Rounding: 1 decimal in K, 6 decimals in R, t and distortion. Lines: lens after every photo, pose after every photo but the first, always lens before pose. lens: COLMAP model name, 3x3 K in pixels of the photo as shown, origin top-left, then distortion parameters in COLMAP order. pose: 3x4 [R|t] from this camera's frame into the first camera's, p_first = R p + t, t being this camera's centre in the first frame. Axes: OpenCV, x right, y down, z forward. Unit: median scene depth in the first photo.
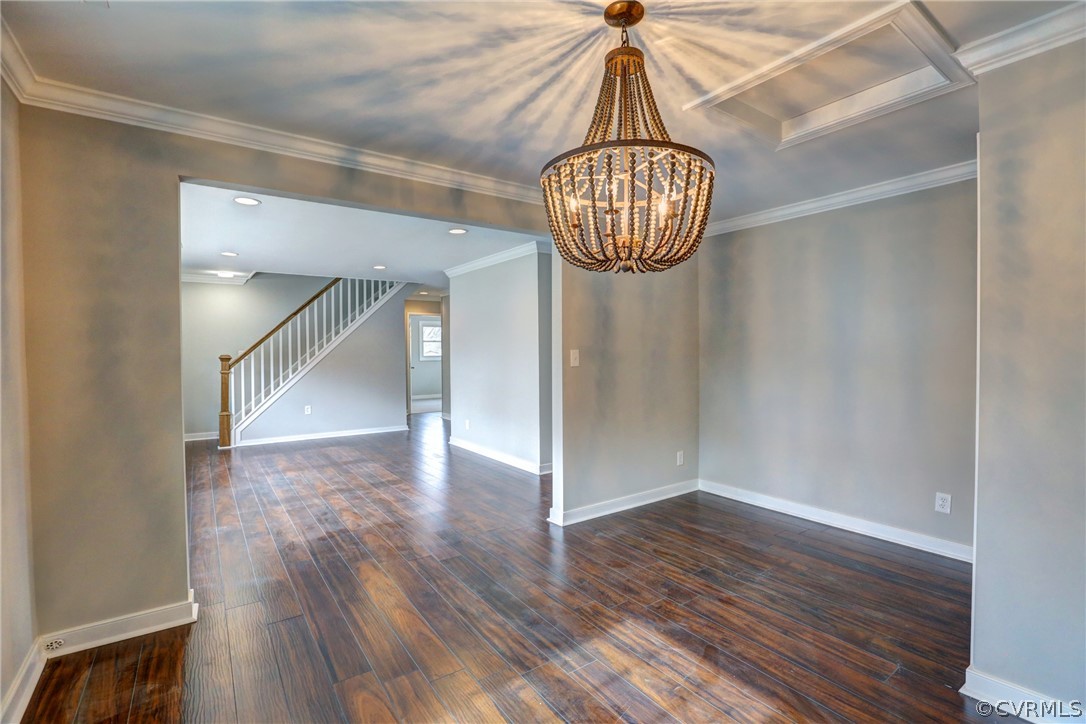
lens RADIAL K [[492.4, 0, 546.7], [0, 492.4, 359.7], [0, 0, 1]] dist [-0.050528, 0.016715]
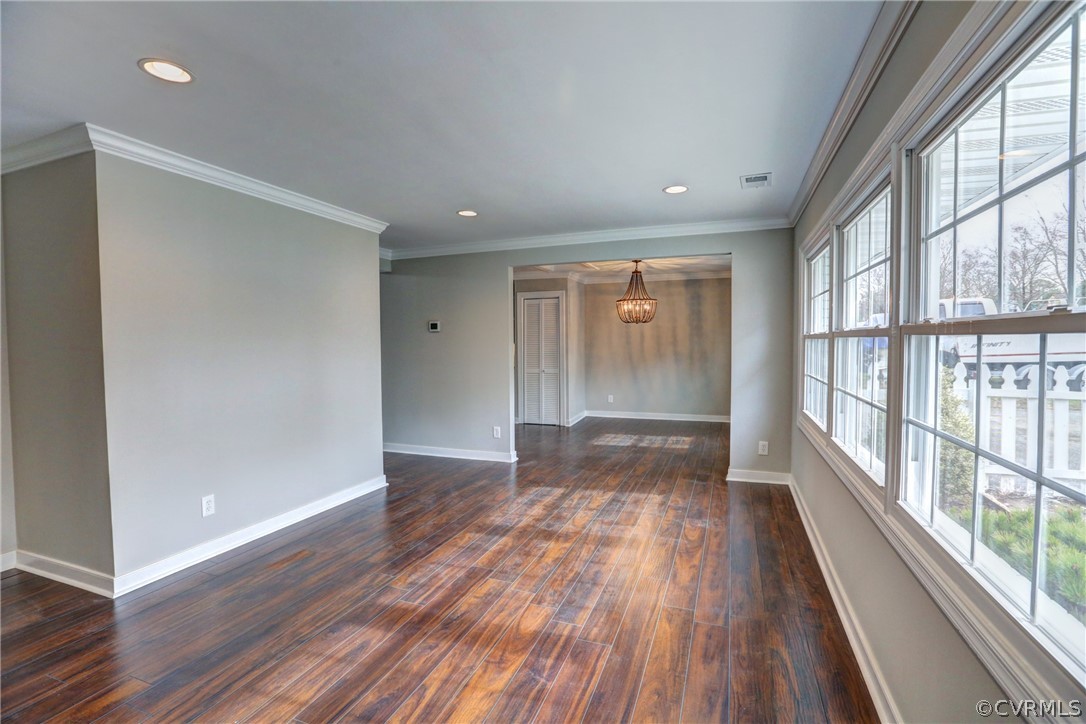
lens RADIAL K [[492.4, 0, 551.5], [0, 492.4, 363.1], [0, 0, 1]] dist [-0.050528, 0.016715]
pose [[-0.558235, -0.026150, 0.829271, -2.131670], [0.026785, 0.998414, 0.049514, -0.054406], [-0.829251, 0.049852, -0.556649, 2.895027]]
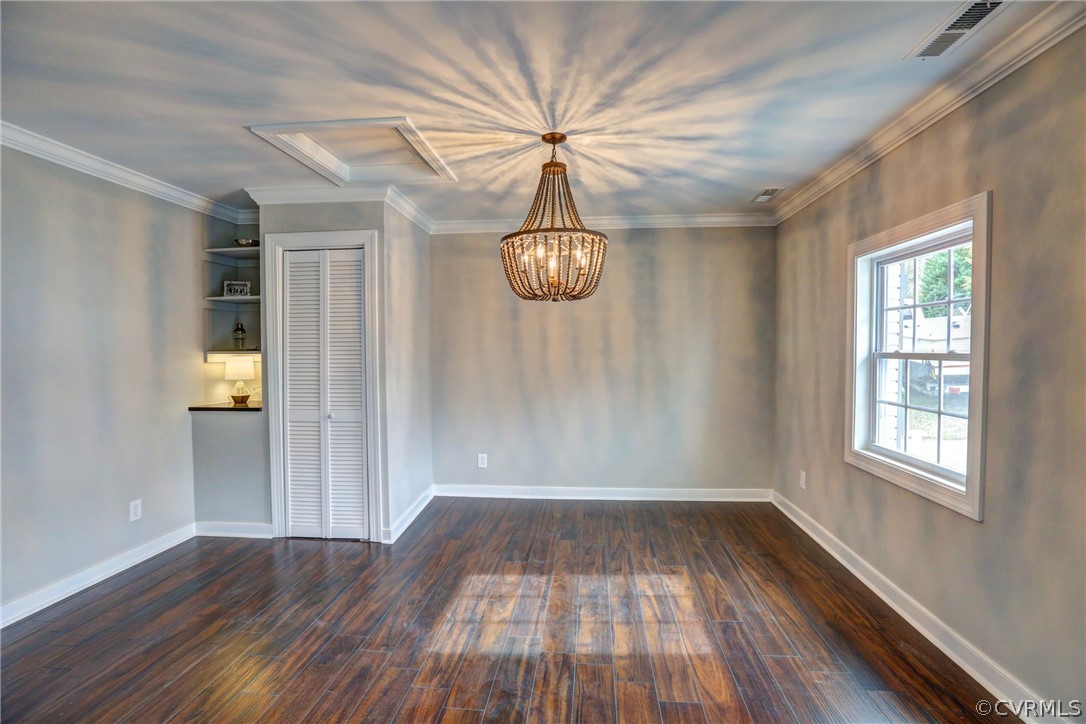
lens RADIAL K [[492.4, 0, 545.7], [0, 492.4, 359.4], [0, 0, 1]] dist [-0.050528, 0.016715]
pose [[-0.752573, -0.005930, 0.658482, -0.635814], [0.022906, 0.999119, 0.035176, -0.037473], [-0.658110, 0.041556, -0.751774, 1.634954]]
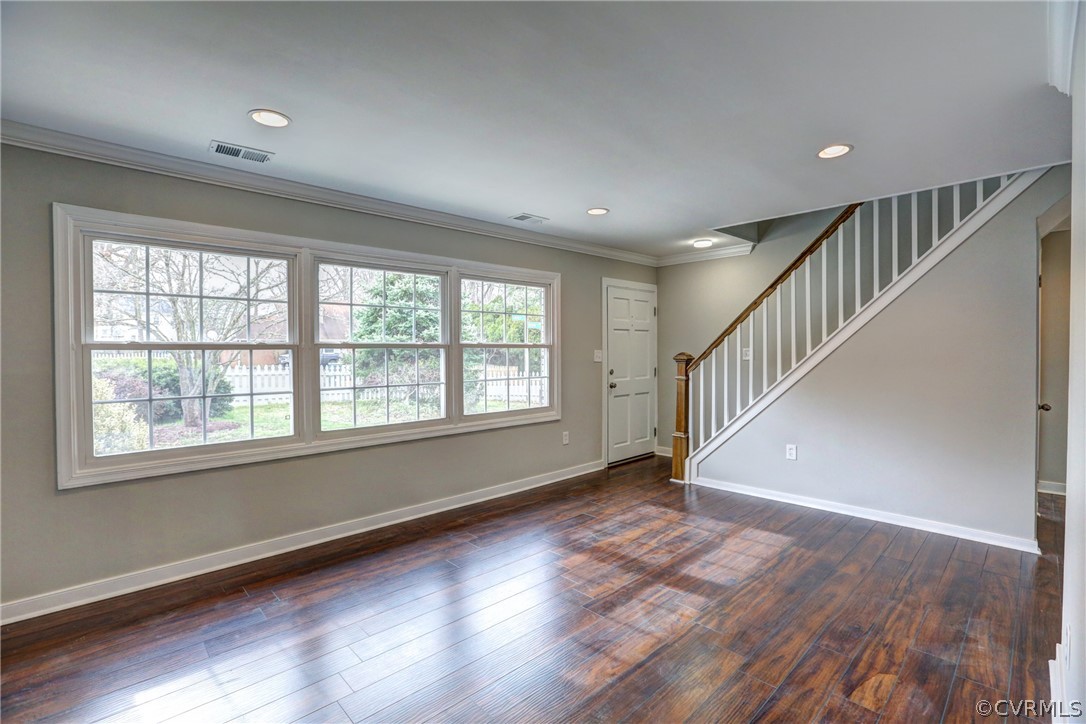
lens RADIAL K [[492.4, 0, 547.5], [0, 492.4, 361.1], [0, 0, 1]] dist [-0.050528, 0.016715]
pose [[0.136824, 0.027905, -0.990202, 0.110610], [-0.014484, 0.999553, 0.026167, -0.048265], [0.990489, 0.010761, 0.137167, 2.087348]]
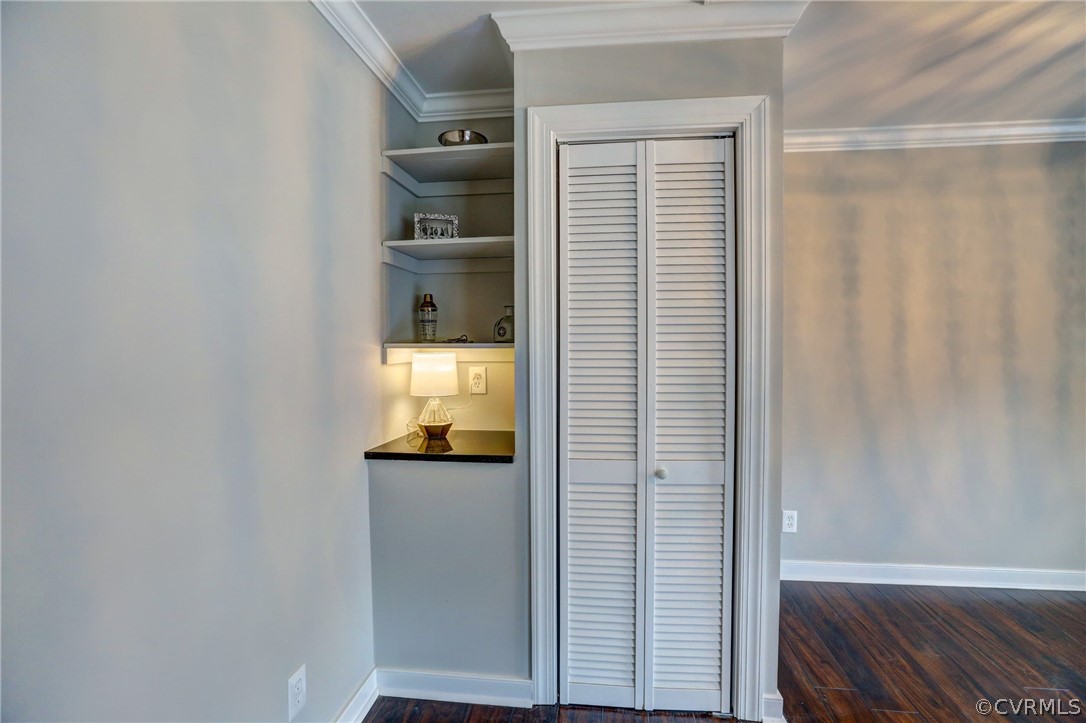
lens RADIAL K [[492.4, 0, 547.4], [0, 492.4, 359.7], [0, 0, 1]] dist [-0.050528, 0.016715]
pose [[-0.733507, -0.014061, 0.679536, 0.501116], [0.021340, 0.998817, 0.043703, -0.036354], [-0.679347, 0.046558, -0.732339, 1.610358]]
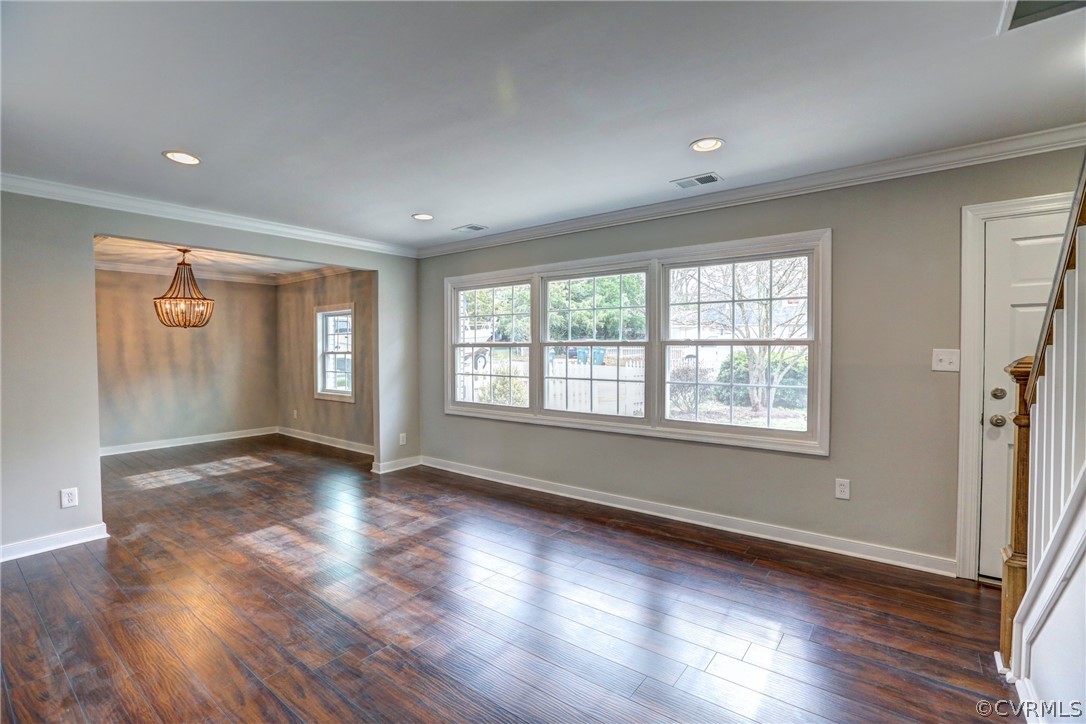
lens RADIAL K [[492.4, 0, 545.4], [0, 492.4, 360.3], [0, 0, 1]] dist [-0.050528, 0.016715]
pose [[-0.957338, 0.016850, -0.288479, -0.910317], [0.004180, 0.999001, 0.044481, -0.071898], [0.288940, 0.041378, -0.956453, 3.567146]]
